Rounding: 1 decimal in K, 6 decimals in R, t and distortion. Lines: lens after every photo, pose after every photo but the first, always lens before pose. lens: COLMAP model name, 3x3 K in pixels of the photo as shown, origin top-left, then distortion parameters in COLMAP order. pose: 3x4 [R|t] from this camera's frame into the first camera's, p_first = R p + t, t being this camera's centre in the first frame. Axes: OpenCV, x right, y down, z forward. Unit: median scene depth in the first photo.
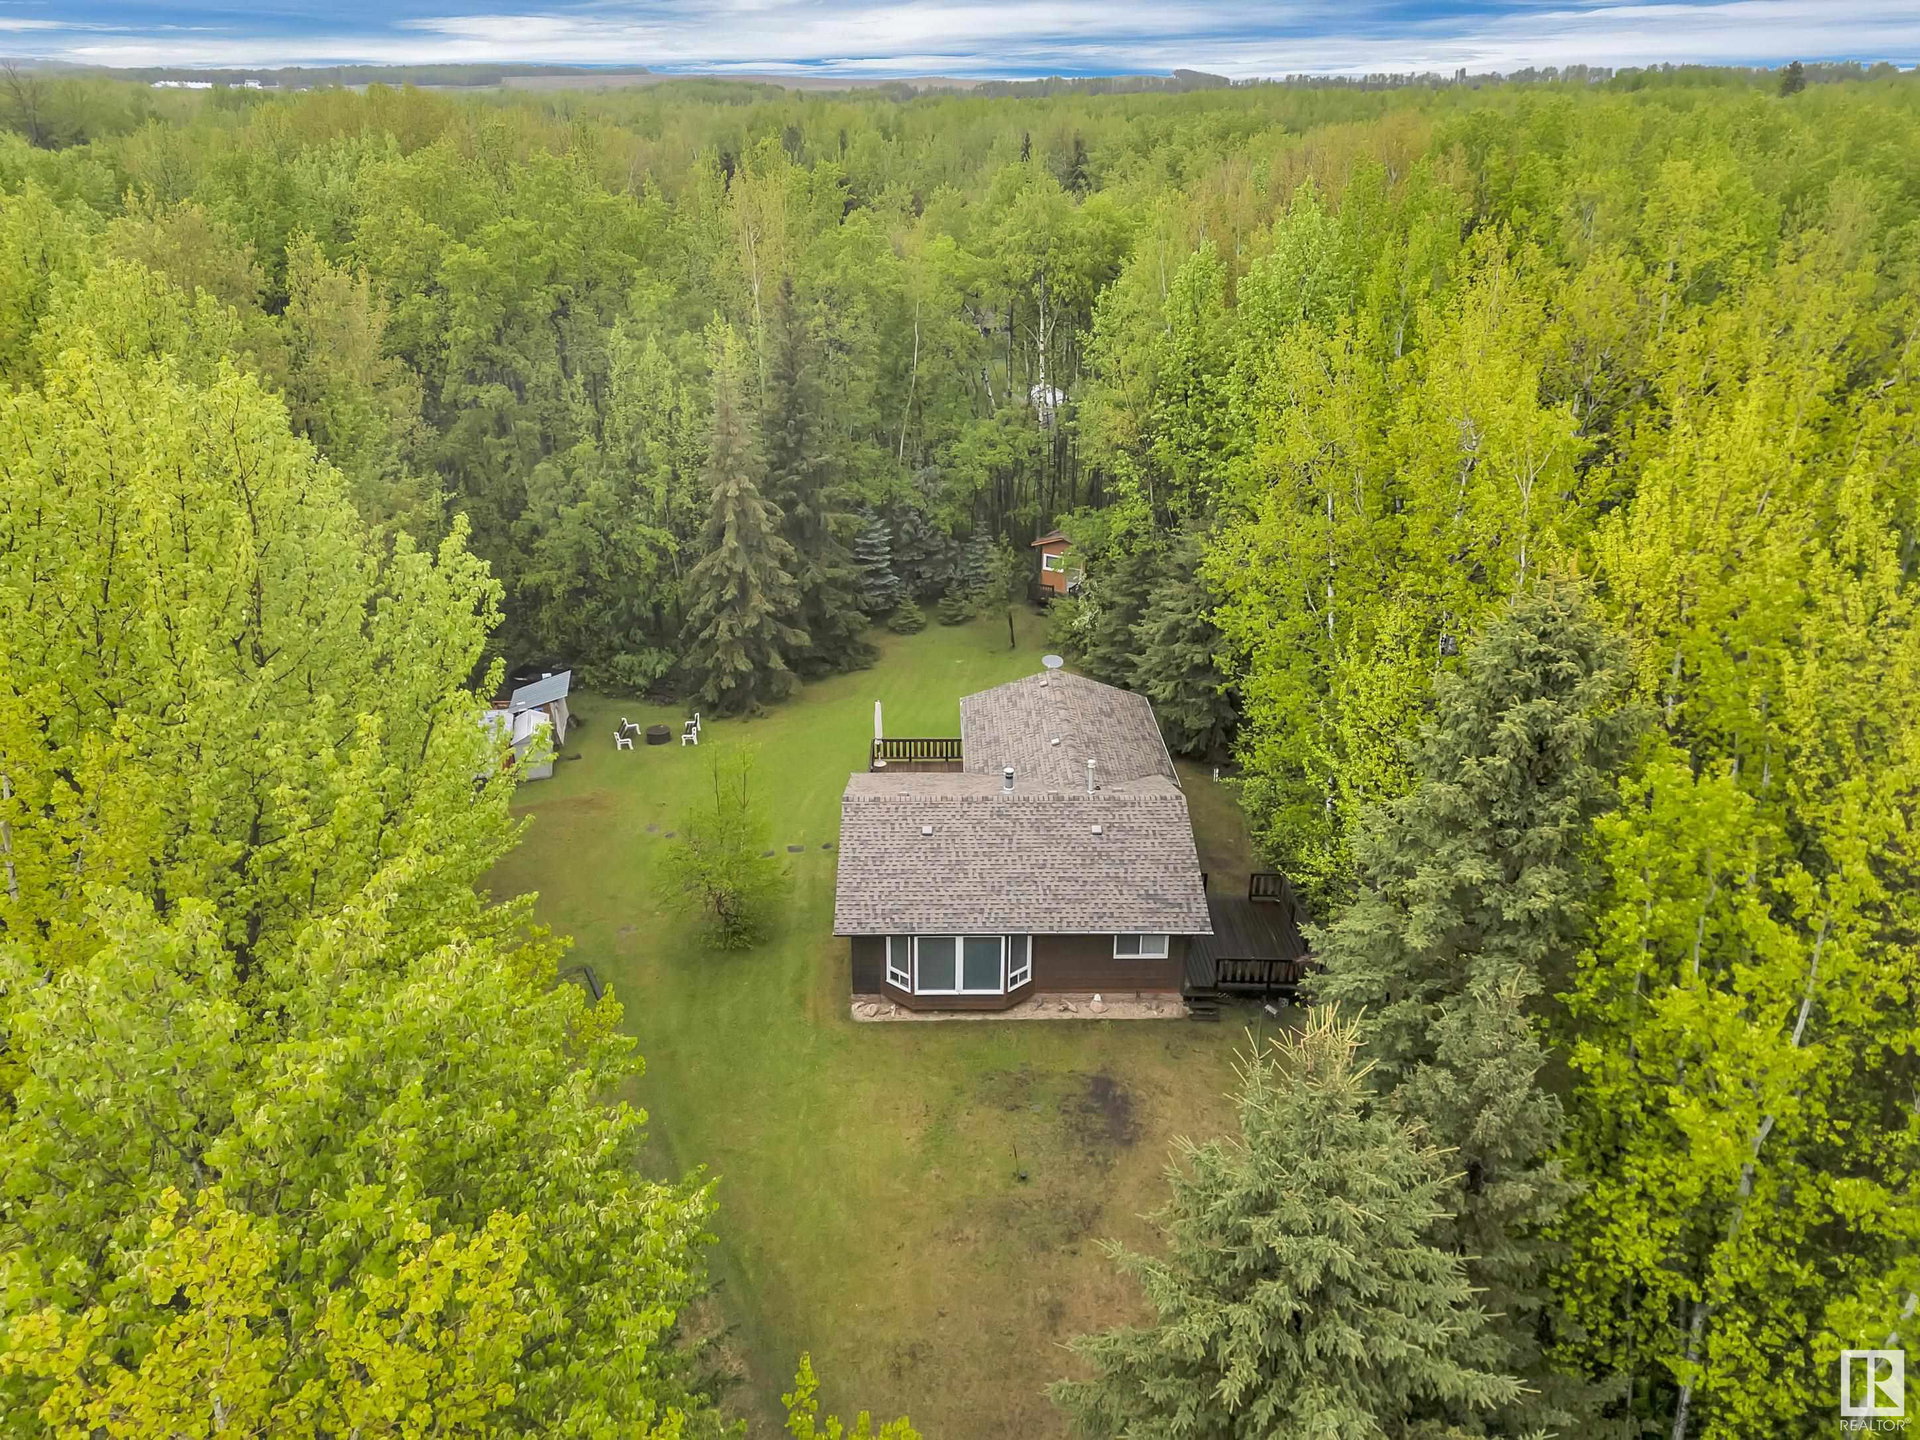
lens RADIAL K [[1332.5, 0, 960.0], [0, 1332.5, 720.0], [0, 0, 1]] dist [0.106571, -0.093910]
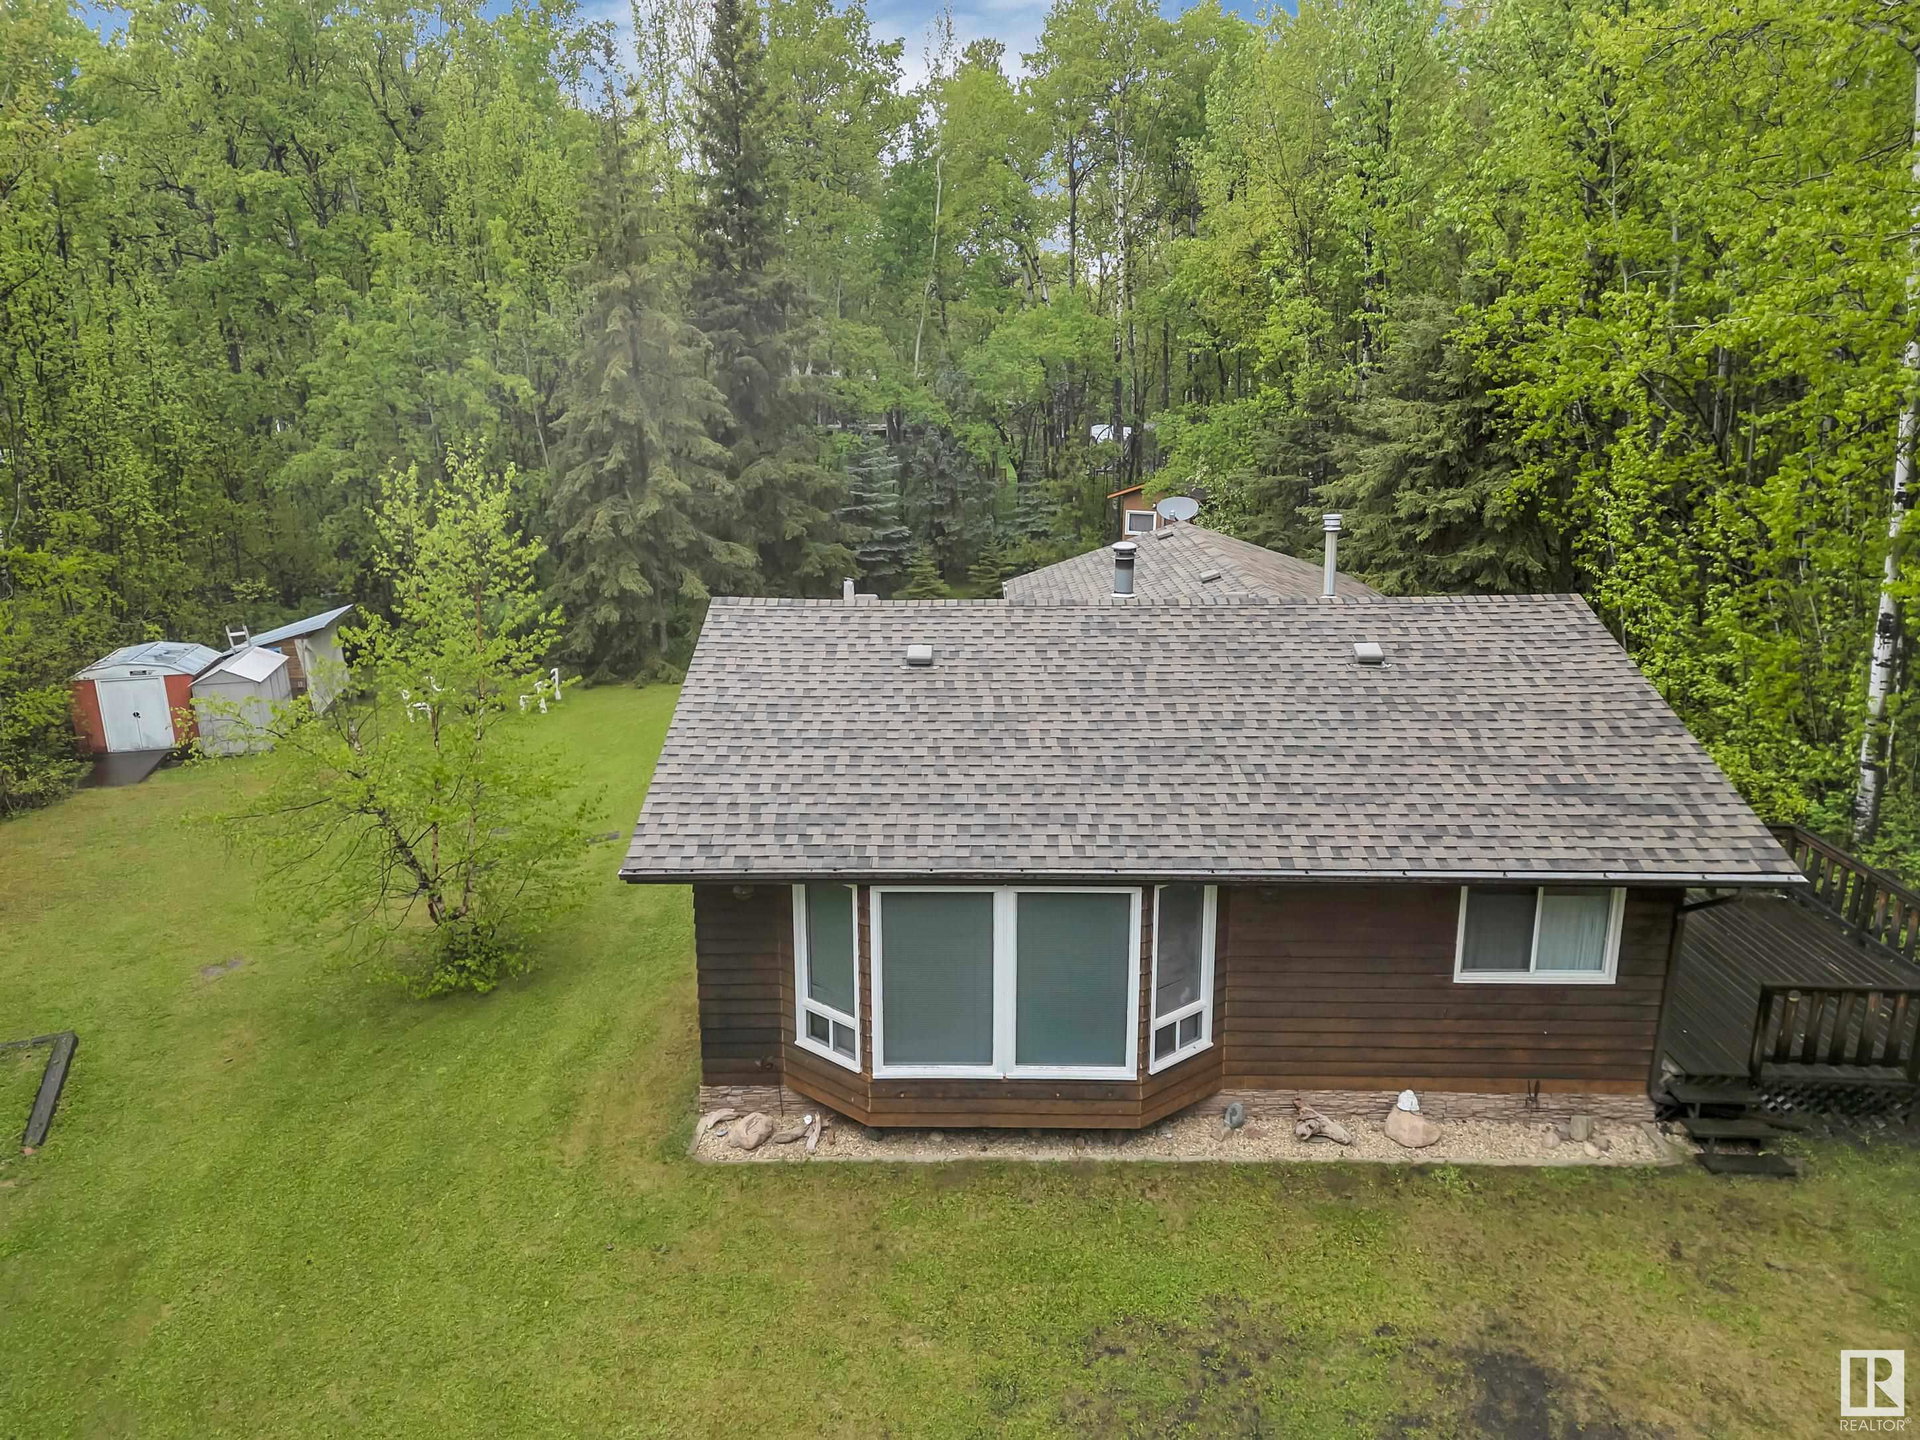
lens RADIAL K [[1332.5, 0, 960.0], [0, 1332.5, 720.0], [0, 0, 1]] dist [0.106571, -0.093910]
pose [[0.999528, -0.000899, -0.030692, -0.001374], [-0.004131, 0.986546, -0.163430, 0.168636], [0.030426, 0.163480, 0.986077, 0.641483]]
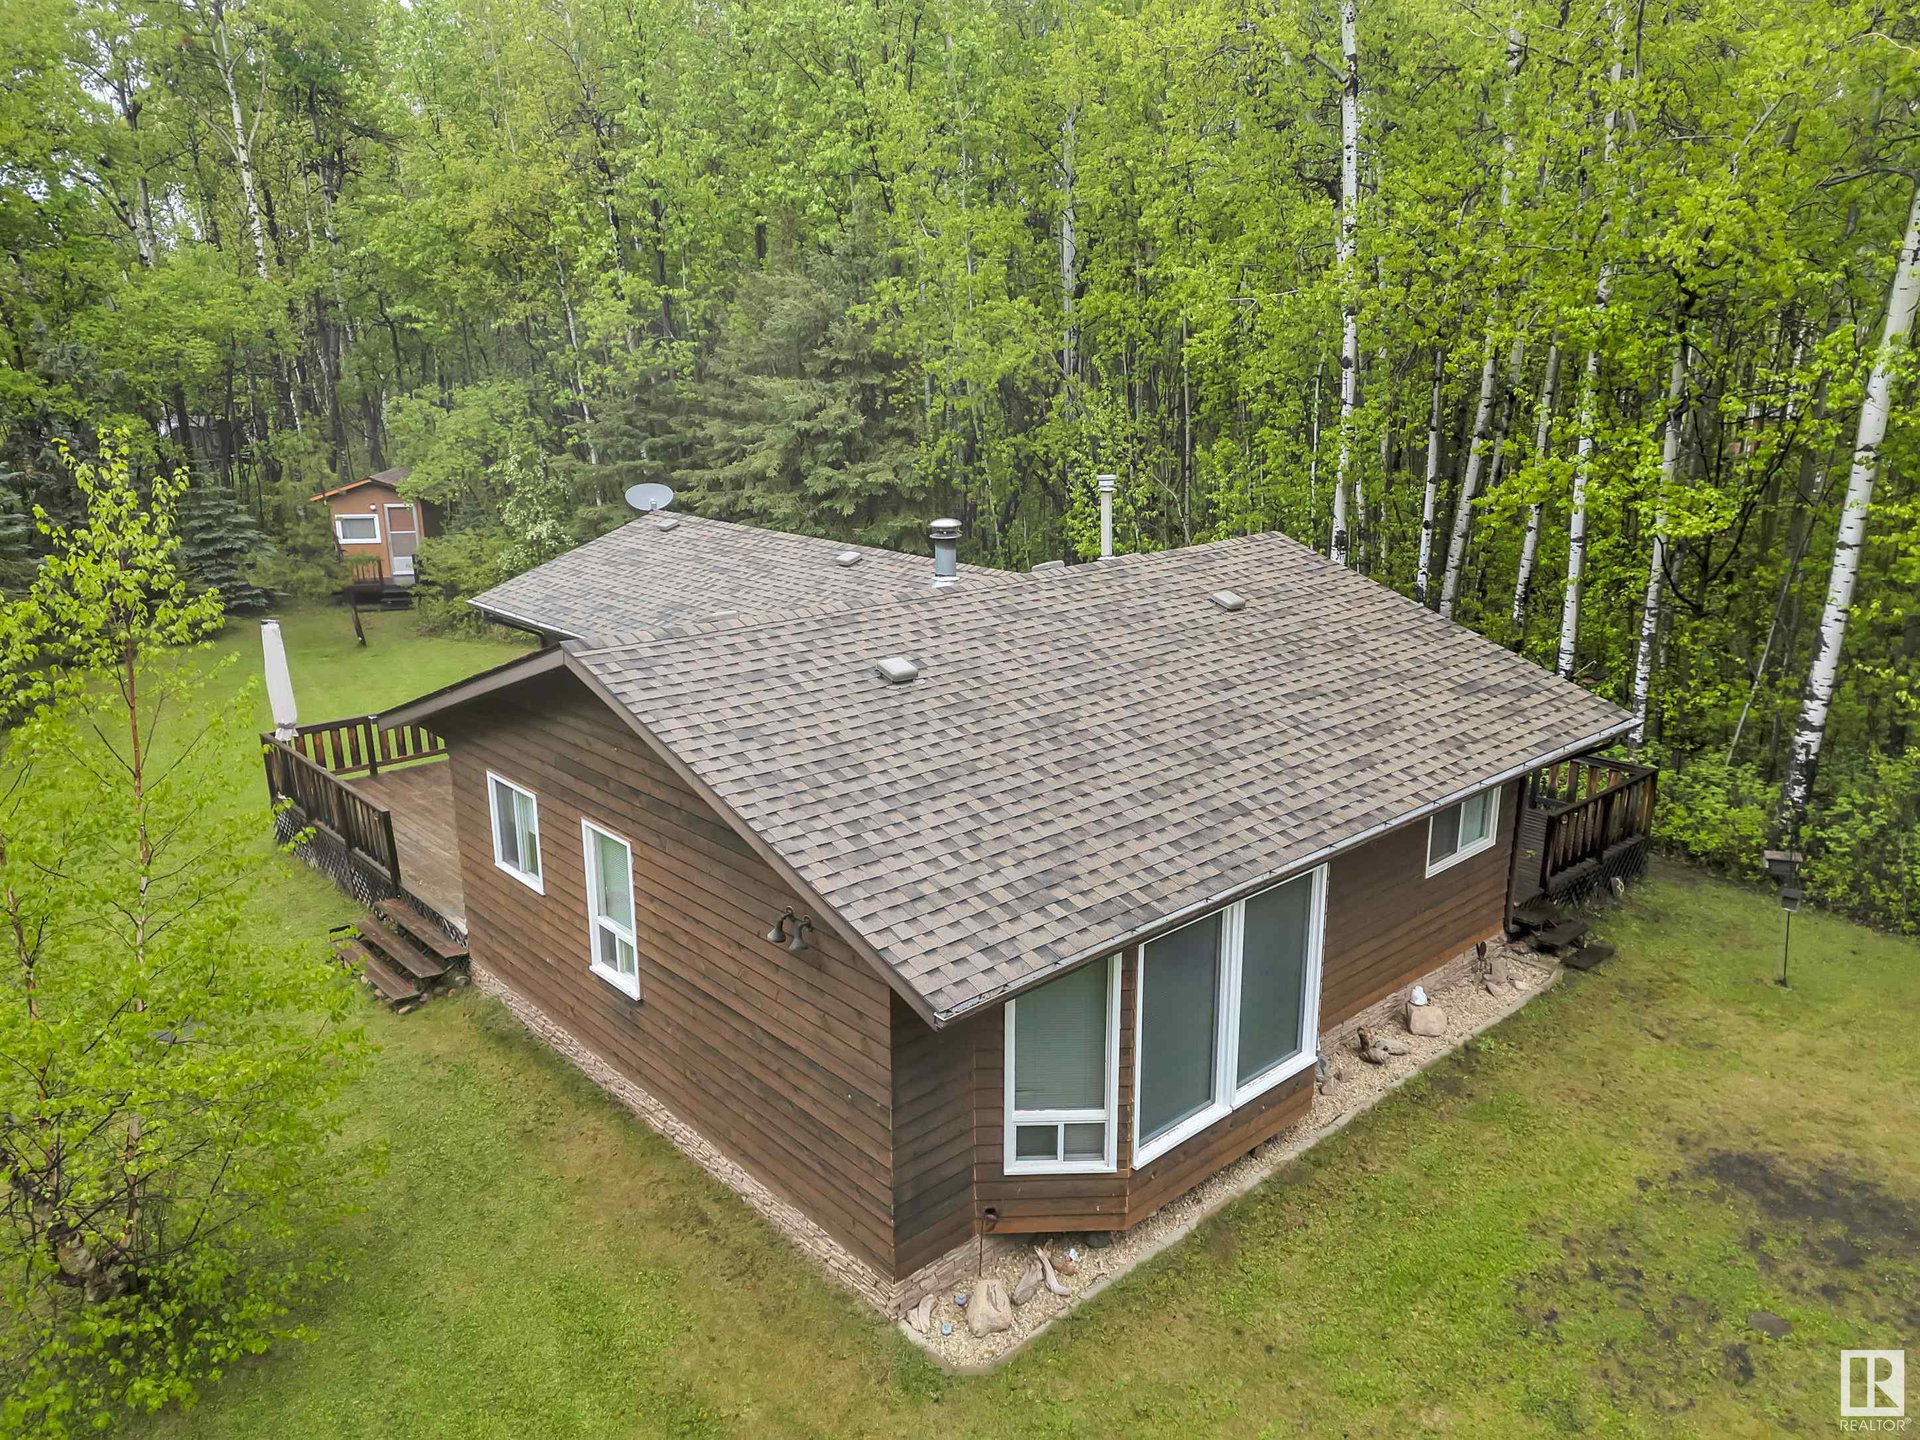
lens RADIAL K [[1332.5, 0, 960.0], [0, 1332.5, 720.0], [0, 0, 1]] dist [0.106571, -0.093910]
pose [[0.752031, -0.182022, 0.633497, -0.218590], [0.279068, 0.958646, -0.055838, 0.119039], [-0.597135, 0.218781, 0.771728, 0.772659]]
